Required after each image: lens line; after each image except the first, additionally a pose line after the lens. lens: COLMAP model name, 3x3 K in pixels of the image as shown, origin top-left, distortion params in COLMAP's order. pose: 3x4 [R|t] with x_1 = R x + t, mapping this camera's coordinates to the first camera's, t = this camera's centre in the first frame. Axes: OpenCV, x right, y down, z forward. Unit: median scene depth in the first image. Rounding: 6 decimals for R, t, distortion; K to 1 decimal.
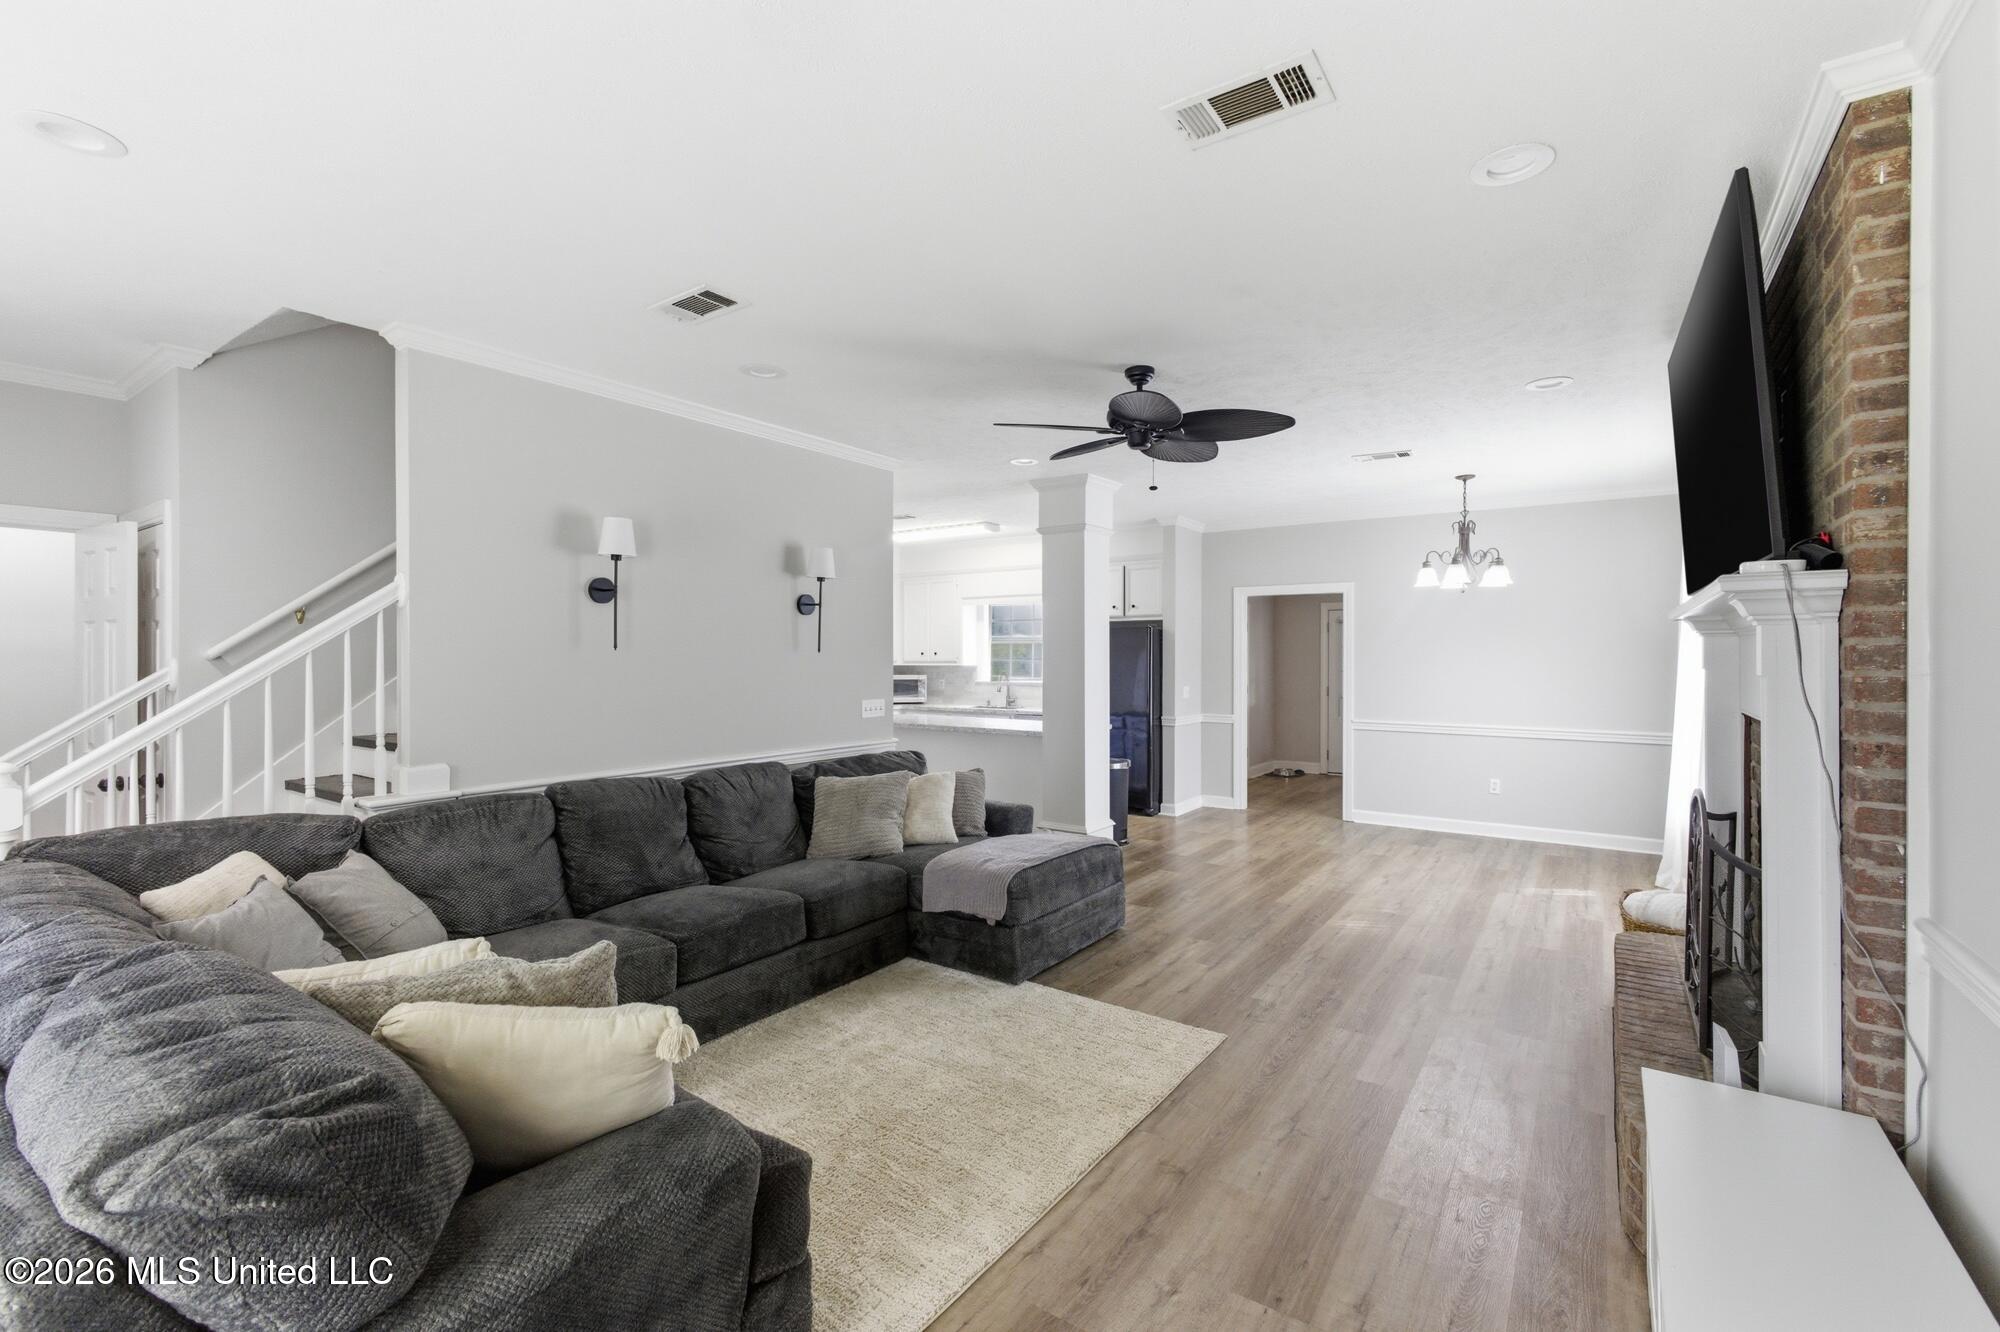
lens RADIAL K [[871.8, 0, 1009.2], [0, 871.8, 655.3], [0, 0, 1]] dist [-0.003236, 0.001469]
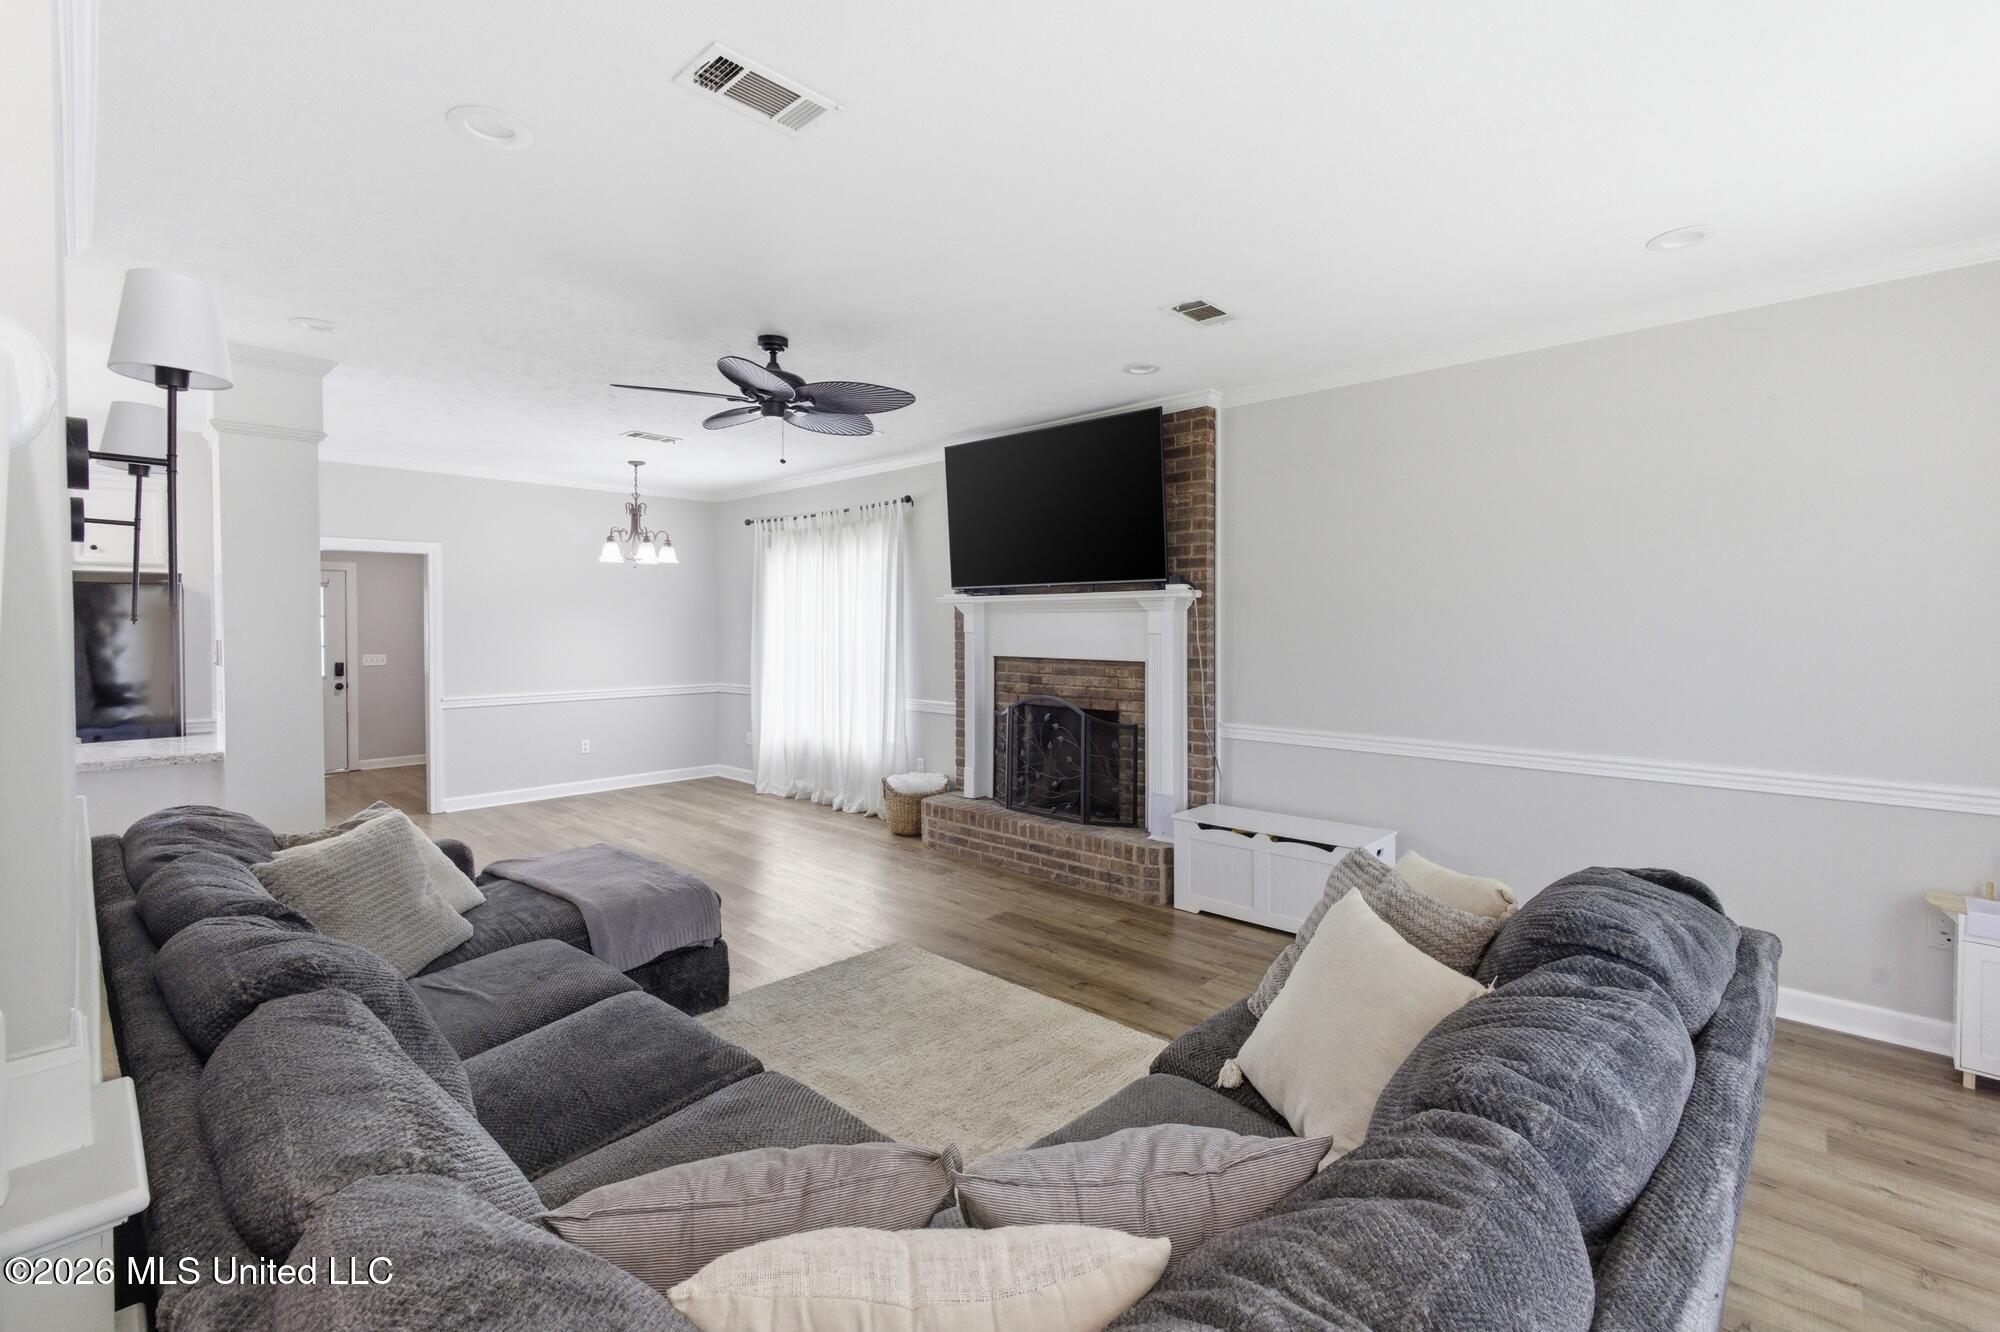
lens RADIAL K [[871.8, 0, 1021.3], [0, 871.8, 634.7], [0, 0, 1]] dist [-0.003236, 0.001469]
pose [[0.140010, -0.013995, 0.990051, -0.500808], [0.002131, 0.999902, 0.013833, -0.002040], [-0.990148, 0.000173, 0.140026, 0.364276]]
